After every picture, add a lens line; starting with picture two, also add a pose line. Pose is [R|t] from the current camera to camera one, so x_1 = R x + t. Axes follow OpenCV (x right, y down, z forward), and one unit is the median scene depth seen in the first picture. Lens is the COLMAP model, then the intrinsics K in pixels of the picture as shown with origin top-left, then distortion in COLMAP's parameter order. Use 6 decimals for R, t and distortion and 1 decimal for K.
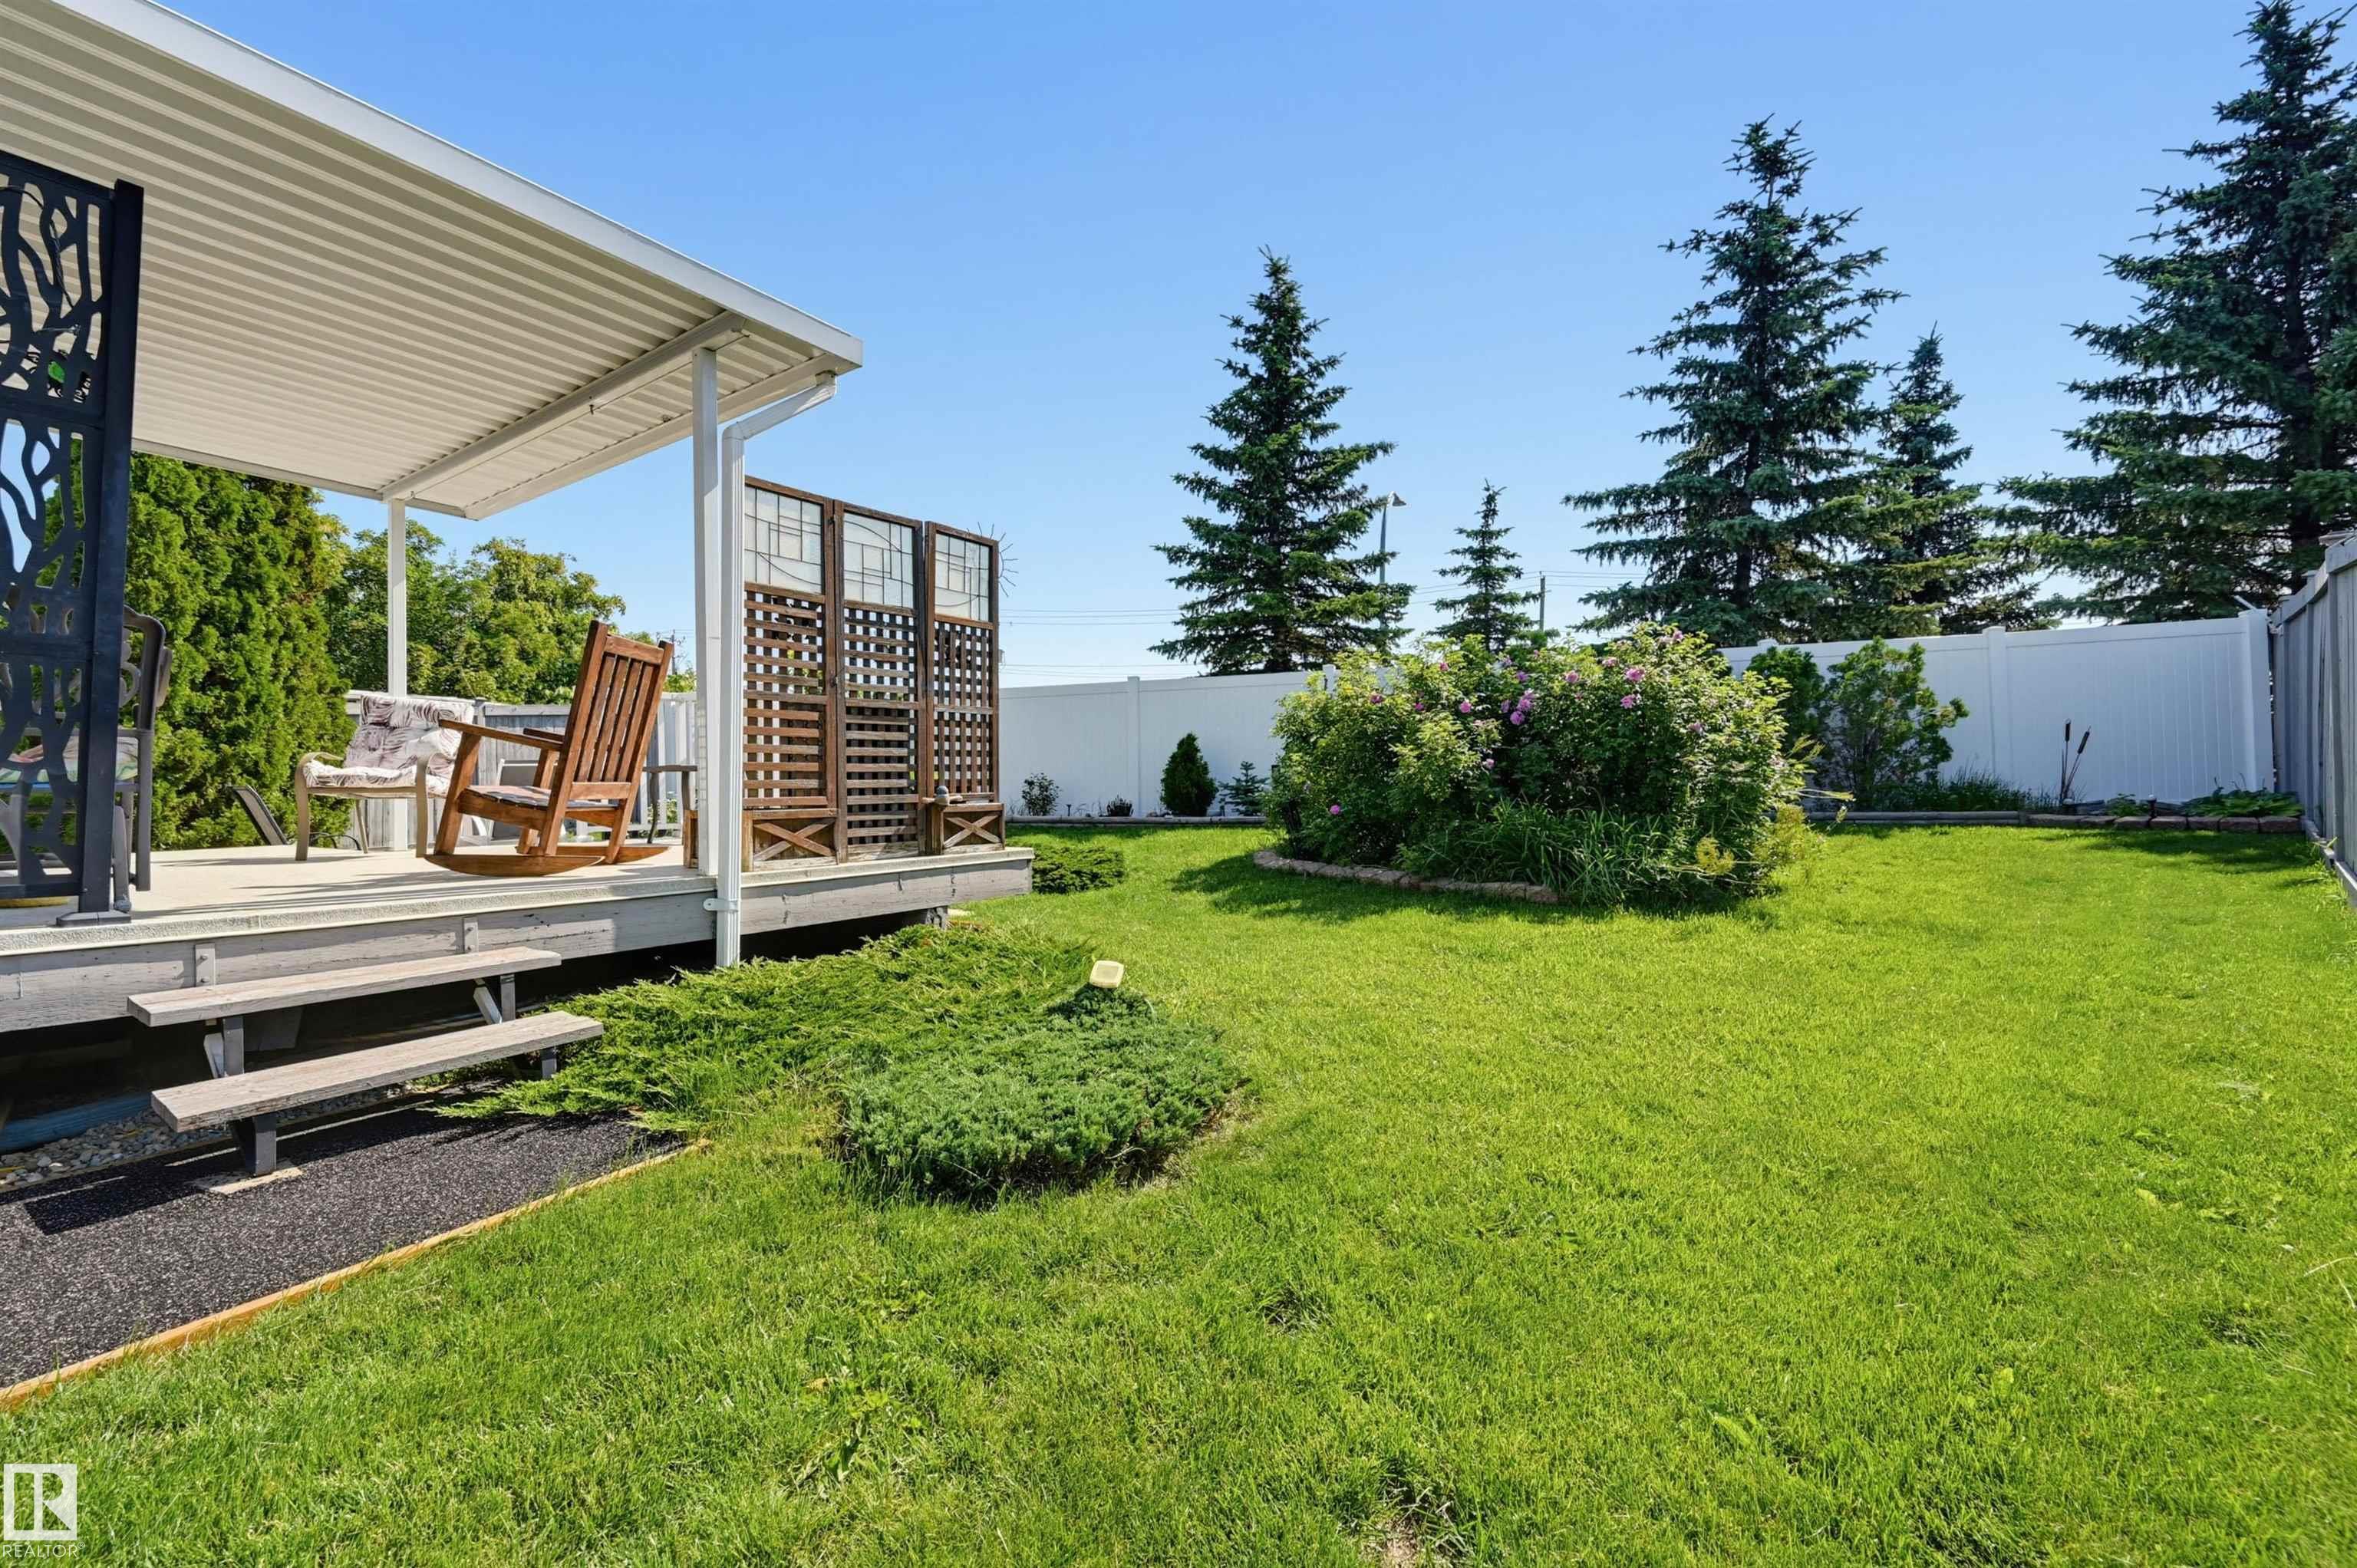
lens RADIAL K [[974.9, 0, 1127.2], [0, 974.9, 776.6], [0, 0, 1]] dist [-0.000235, 0.000286]
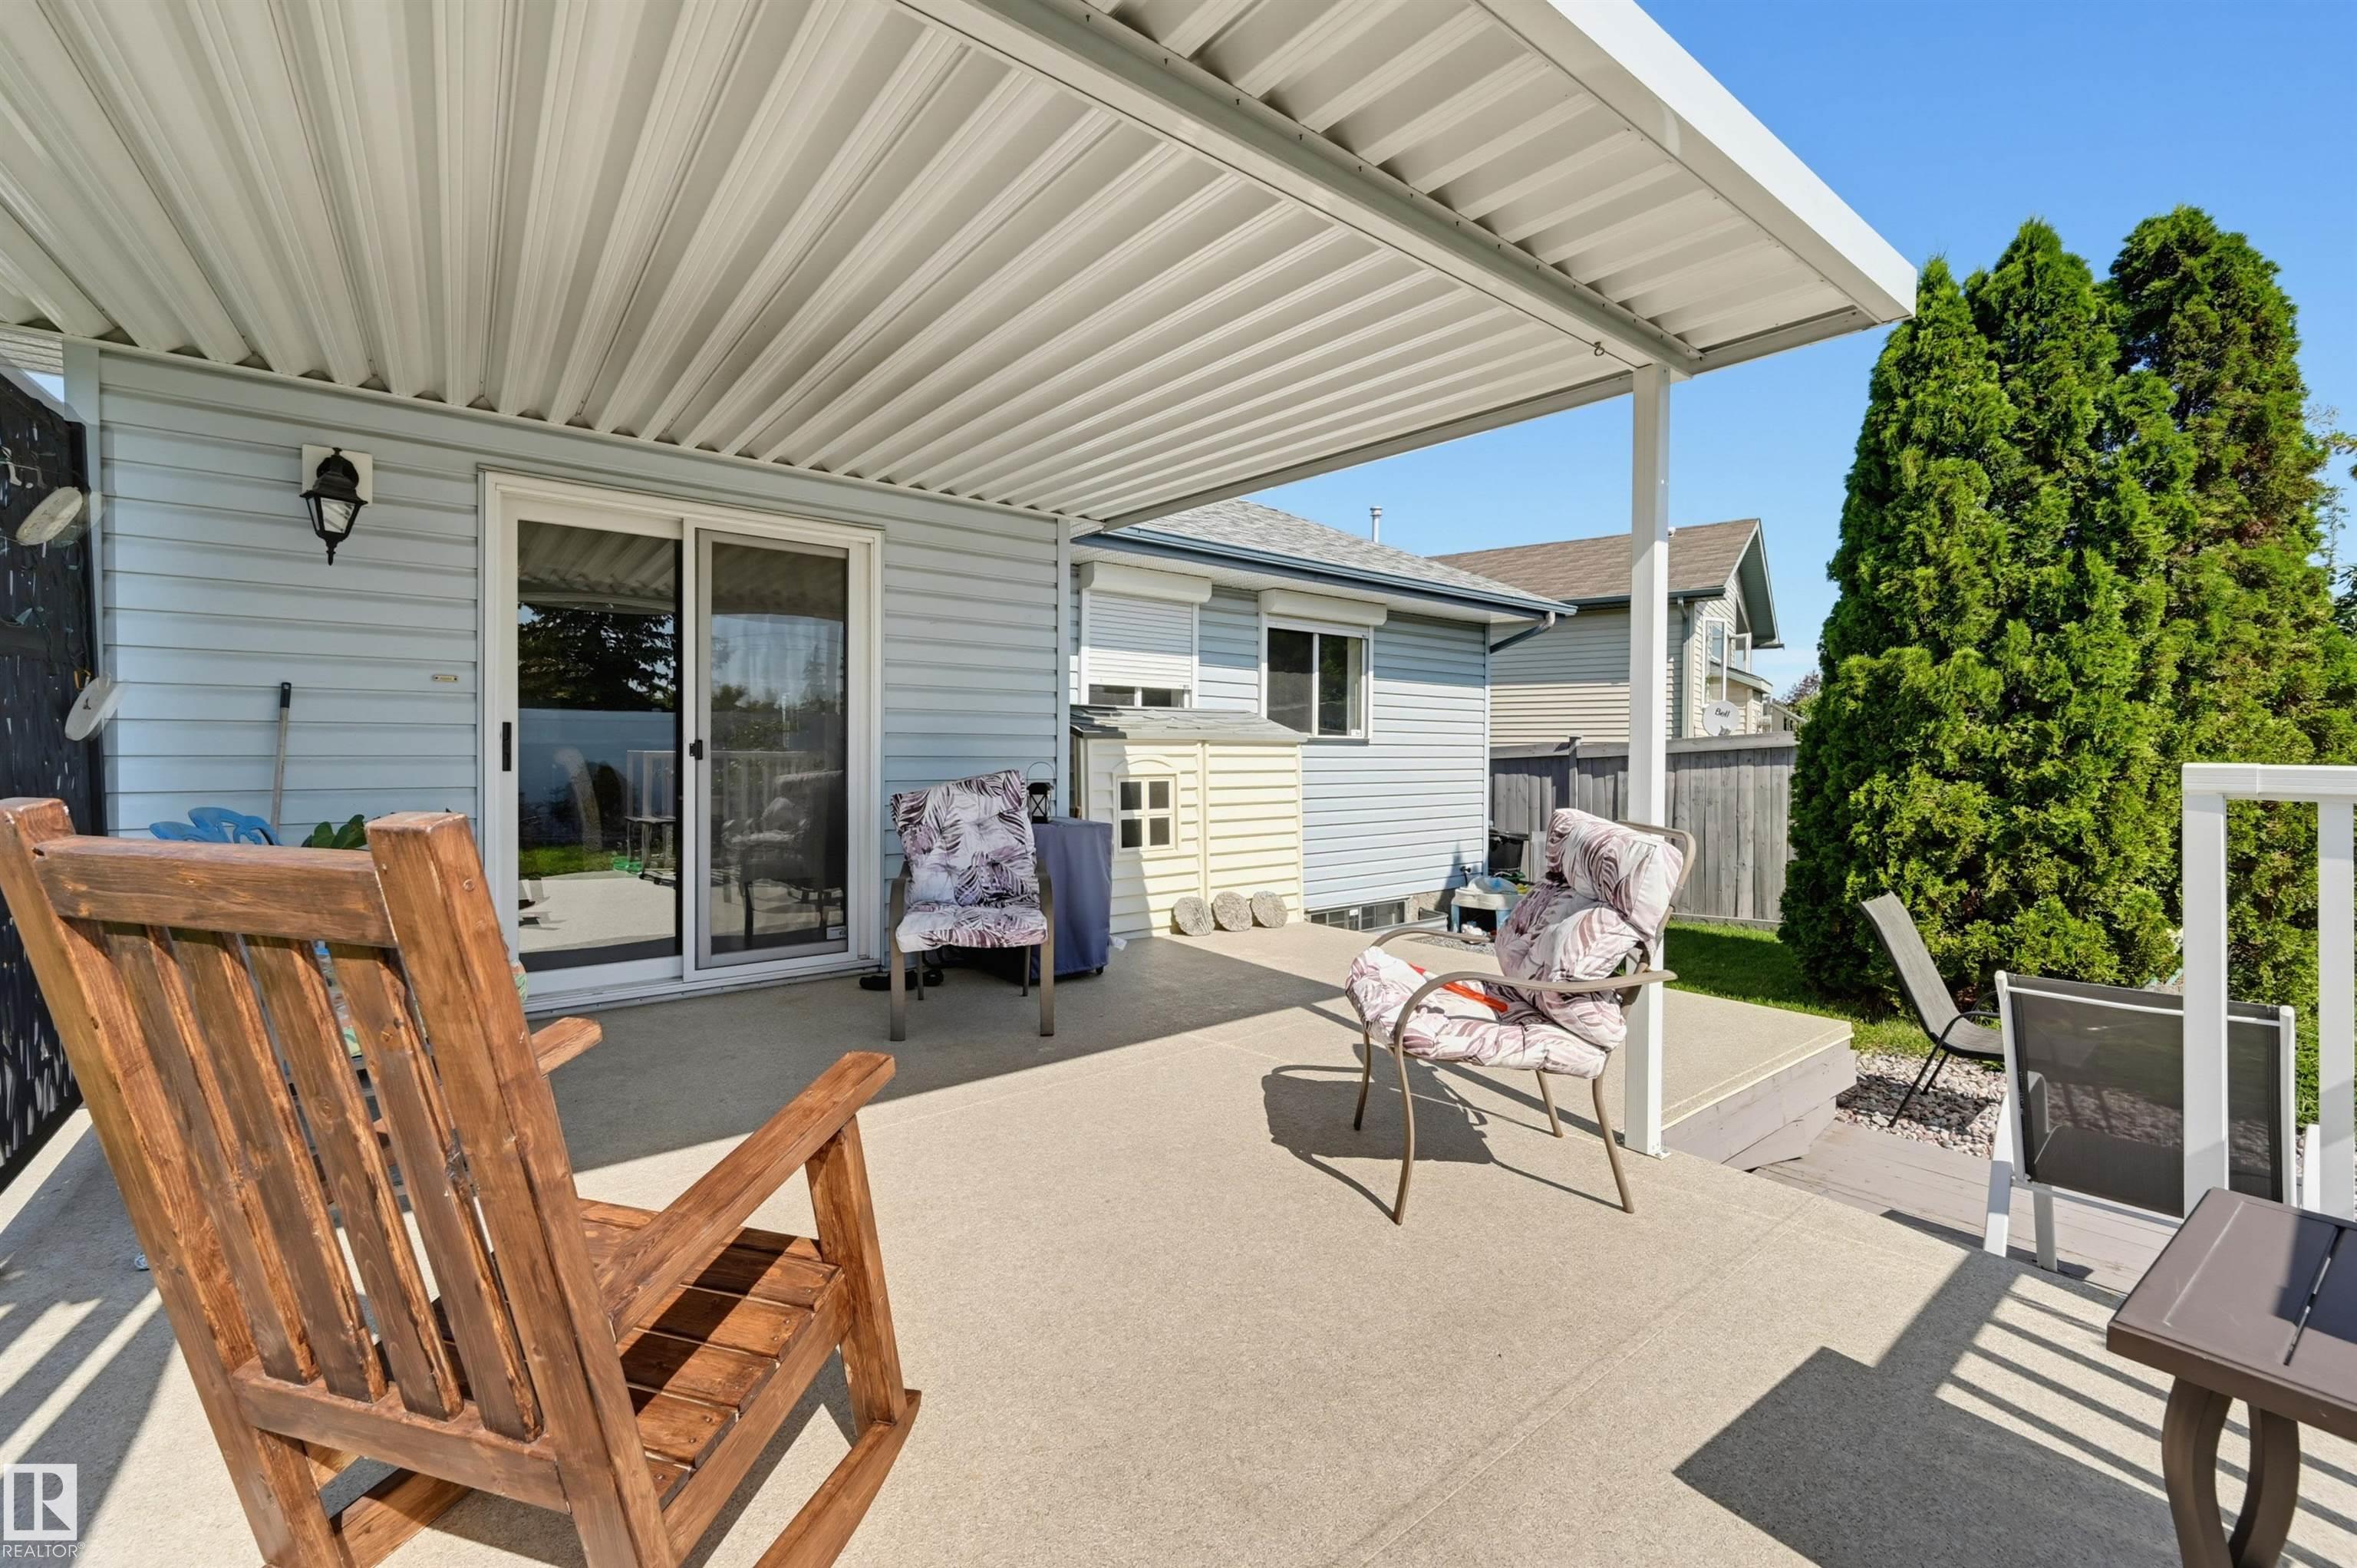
lens RADIAL K [[978.2, 0, 1177.4], [0, 978.2, 743.8], [0, 0, 1]] dist [-0.000295, 0.000059]
pose [[-0.294201, 0.008369, -0.955707, -0.164205], [0.004162, 0.999963, 0.007475, -0.078942], [0.955735, -0.001778, -0.294225, 0.654310]]
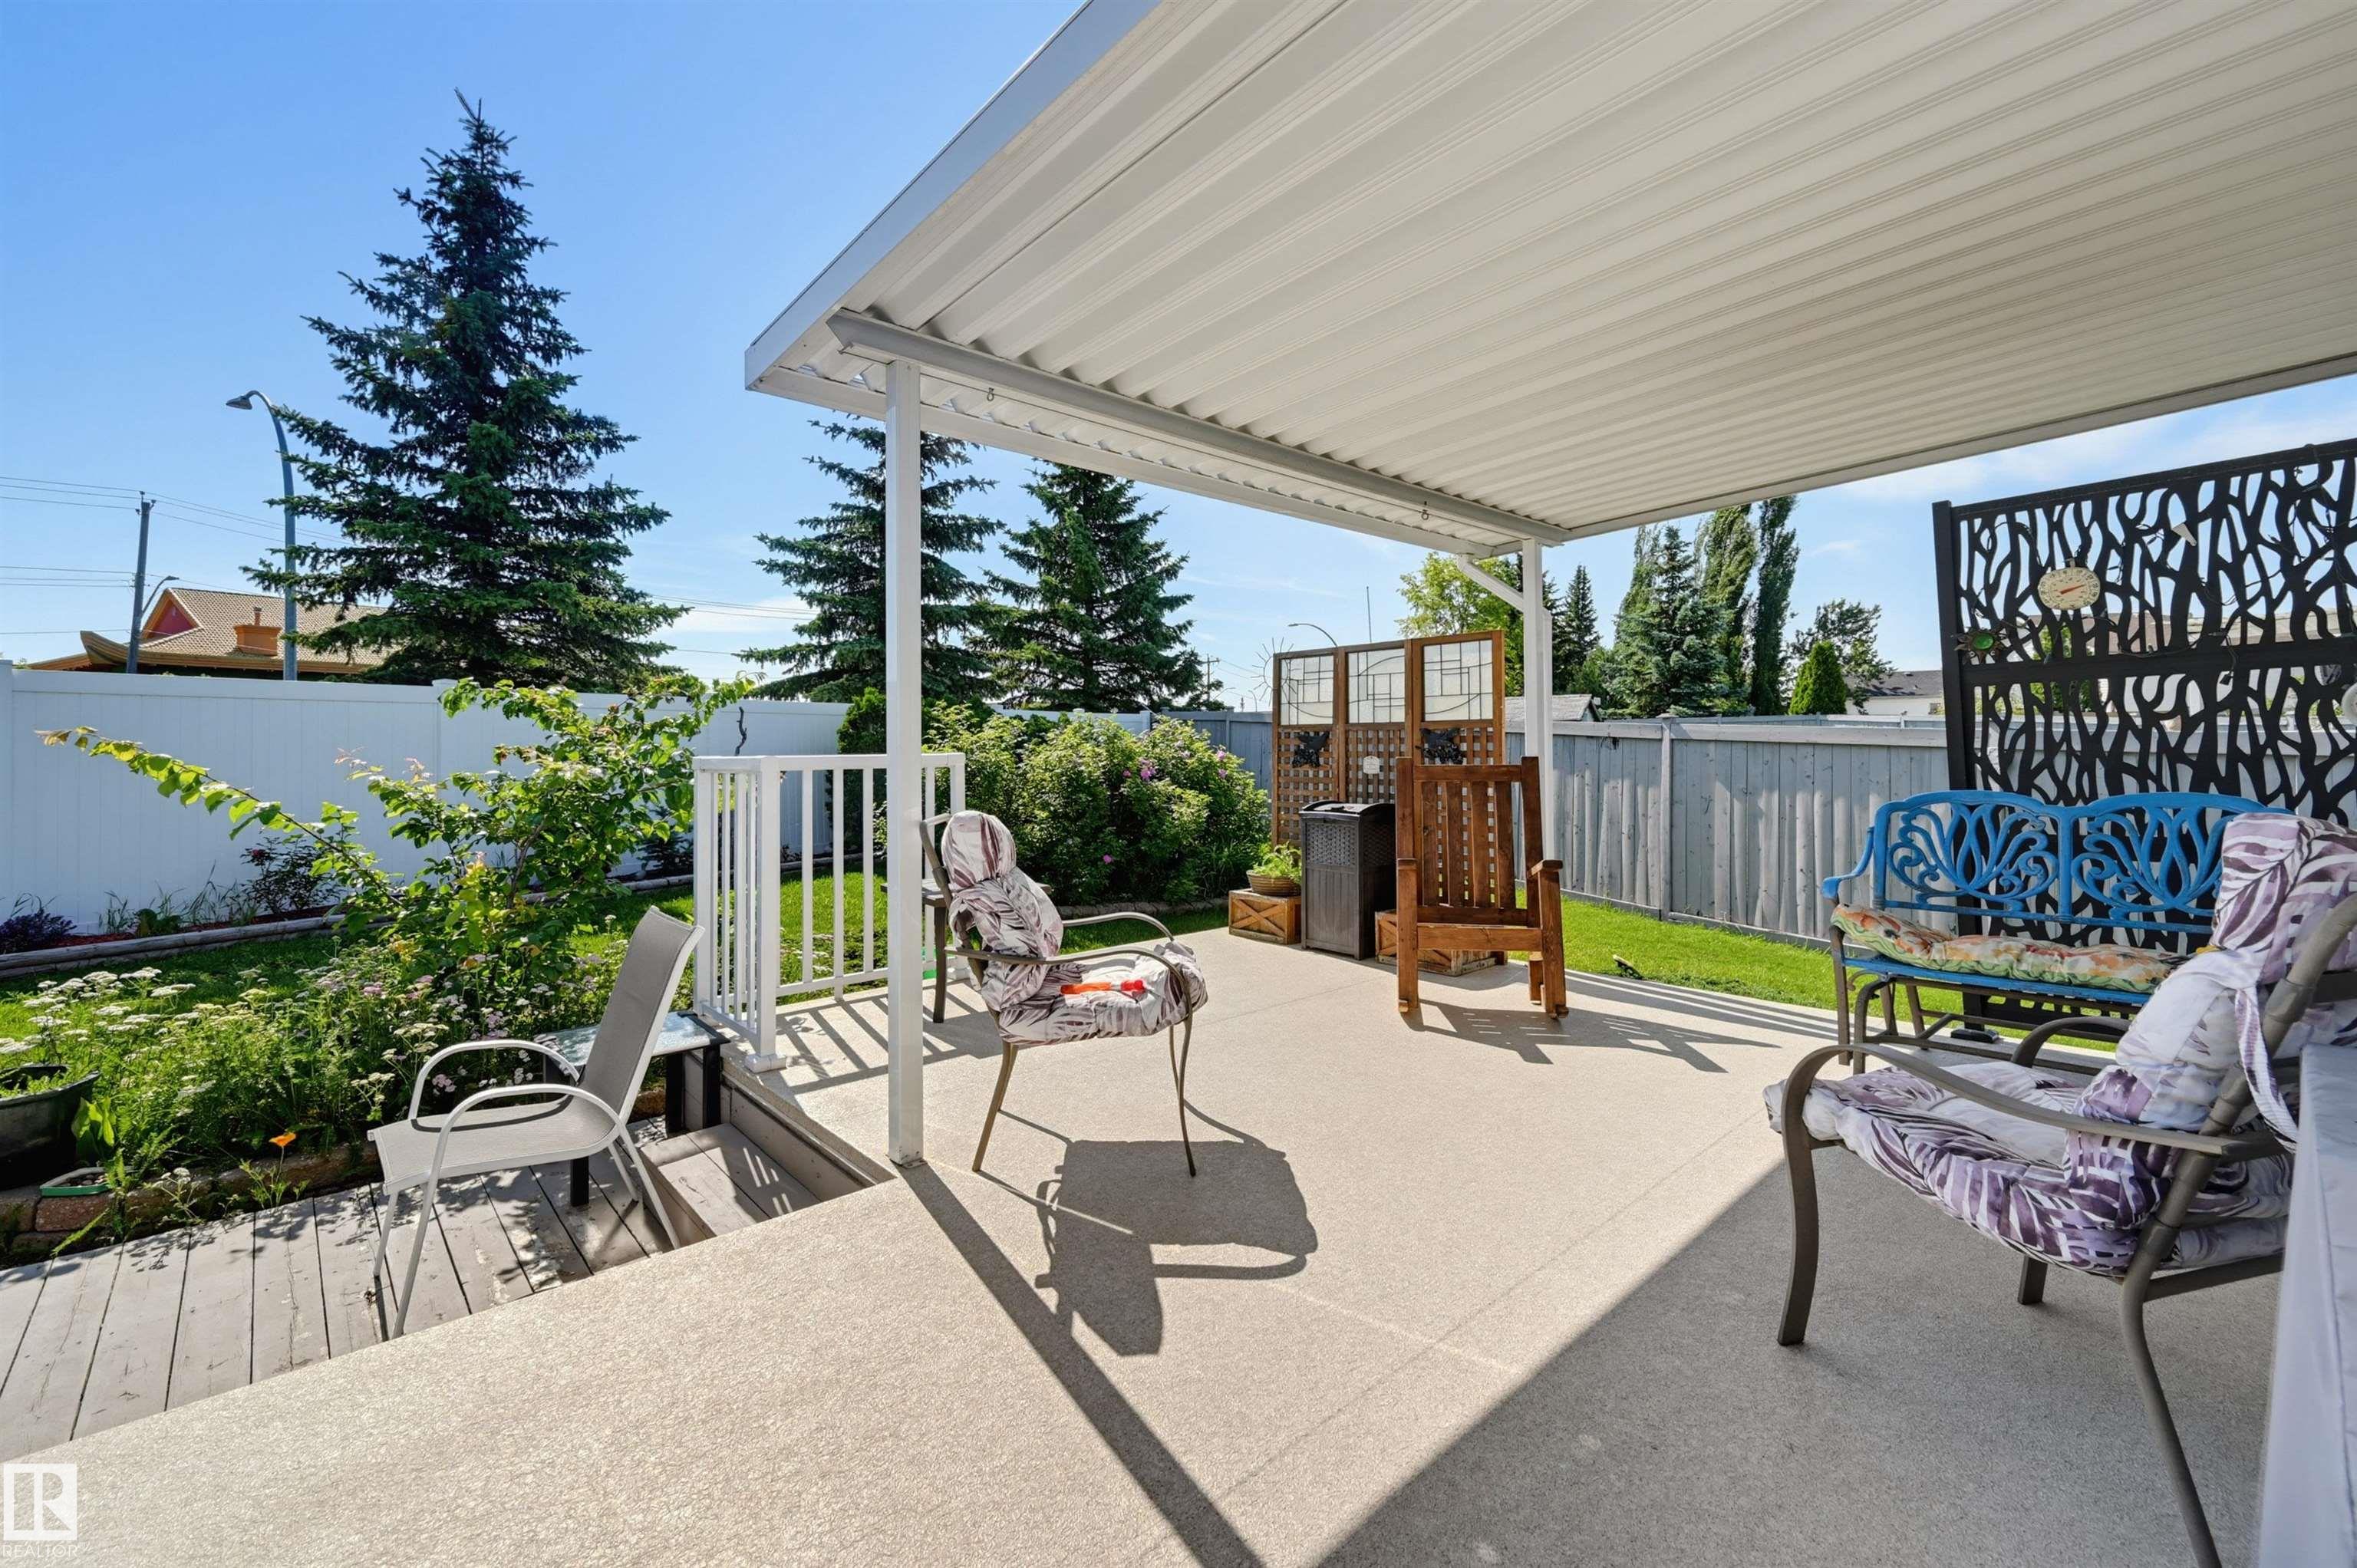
lens RADIAL K [[973.2, 0, 1178.5], [0, 973.2, 784.0], [0, 0, 1]] dist [0.000011, -0.000038]
pose [[0.224532, -0.021955, 0.974219, -0.801384], [0.001200, 0.999752, 0.022254, -0.069098], [-0.974466, -0.003828, 0.224503, 0.550543]]
